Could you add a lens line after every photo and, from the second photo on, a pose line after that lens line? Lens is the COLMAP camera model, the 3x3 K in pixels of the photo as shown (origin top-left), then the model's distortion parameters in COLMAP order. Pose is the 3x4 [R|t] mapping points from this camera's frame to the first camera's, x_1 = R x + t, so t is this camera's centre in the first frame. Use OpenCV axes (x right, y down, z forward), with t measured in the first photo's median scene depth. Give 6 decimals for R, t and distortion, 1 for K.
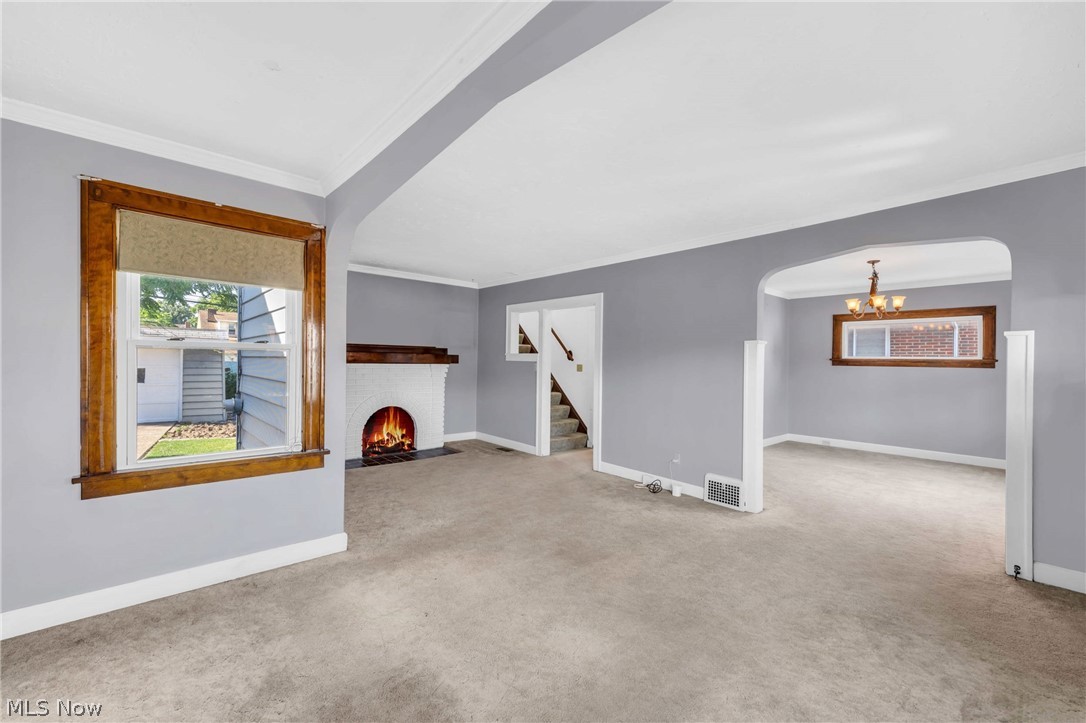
lens RADIAL K [[446.8, 0, 540.8], [0, 446.8, 358.3], [0, 0, 1]] dist [0.001405, -0.000549]
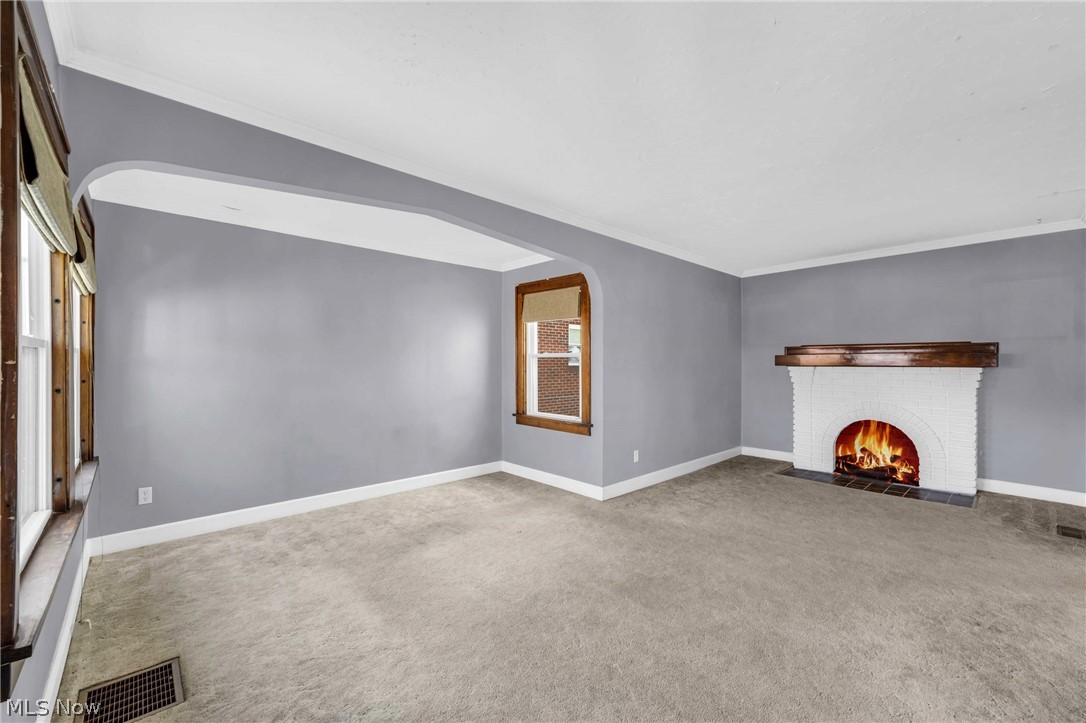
lens RADIAL K [[446.8, 0, 537.9], [0, 446.8, 357.7], [0, 0, 1]] dist [0.001405, -0.000549]
pose [[0.005092, -0.020991, -0.999767, 0.462390], [0.008422, 0.999745, -0.020948, 0.008028], [0.999952, -0.008314, 0.005267, 0.390749]]
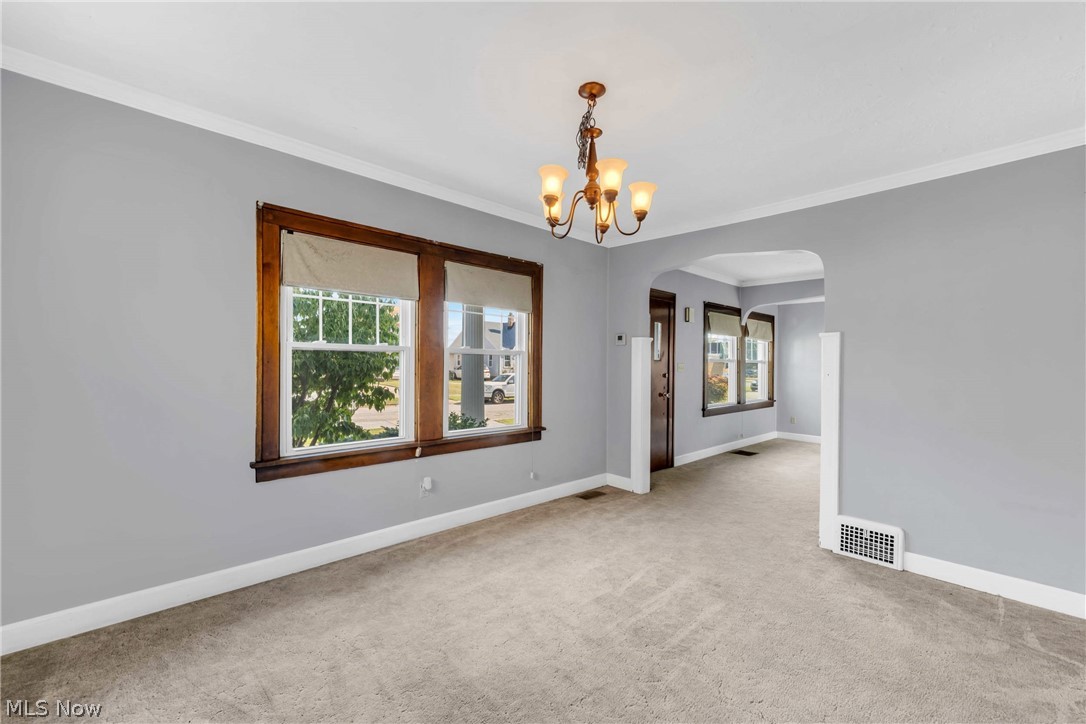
lens RADIAL K [[481.2, 0, 546.3], [0, 481.2, 366.9], [0, 0, 1]] dist [0.004074, 0.000513]
pose [[0.997536, -0.001047, 0.070144, -0.130680], [0.000095, 0.999908, 0.013581, -0.000196], [-0.070152, -0.013541, 0.997444, -0.109343]]
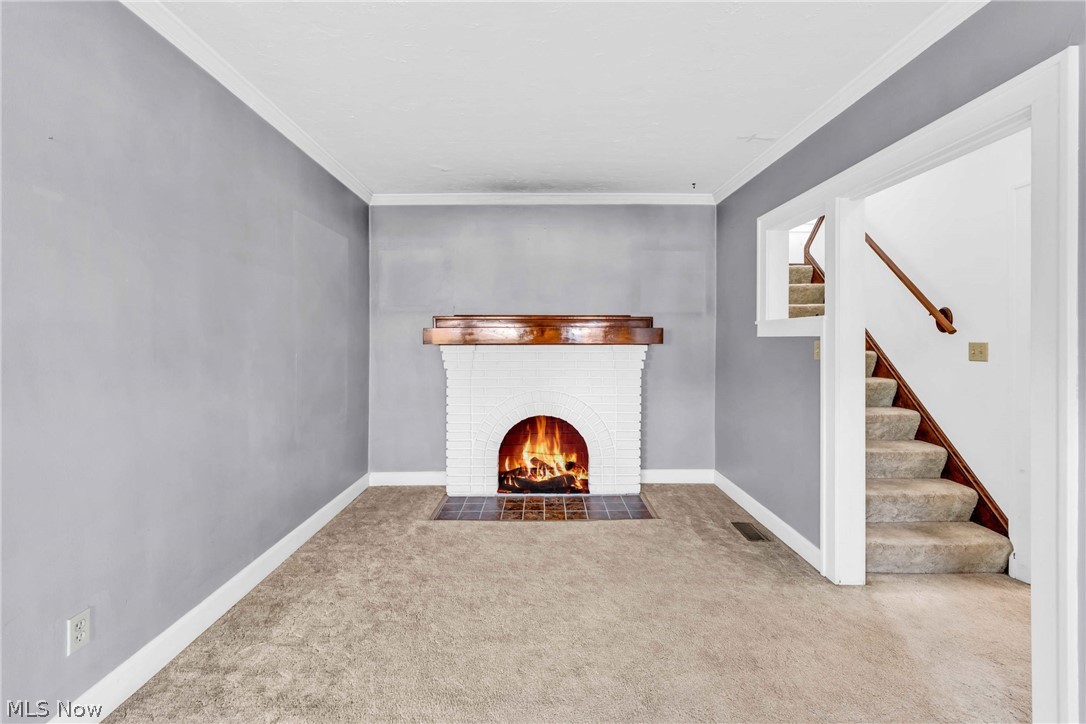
lens RADIAL K [[446.8, 0, 547.3], [0, 446.8, 341.8], [0, 0, 1]] dist [0.001405, -0.000549]
pose [[0.755985, -0.011488, -0.654488, 0.067040], [0.017417, 0.999845, 0.002567, 0.006422], [0.654357, -0.013340, 0.756068, 0.541174]]
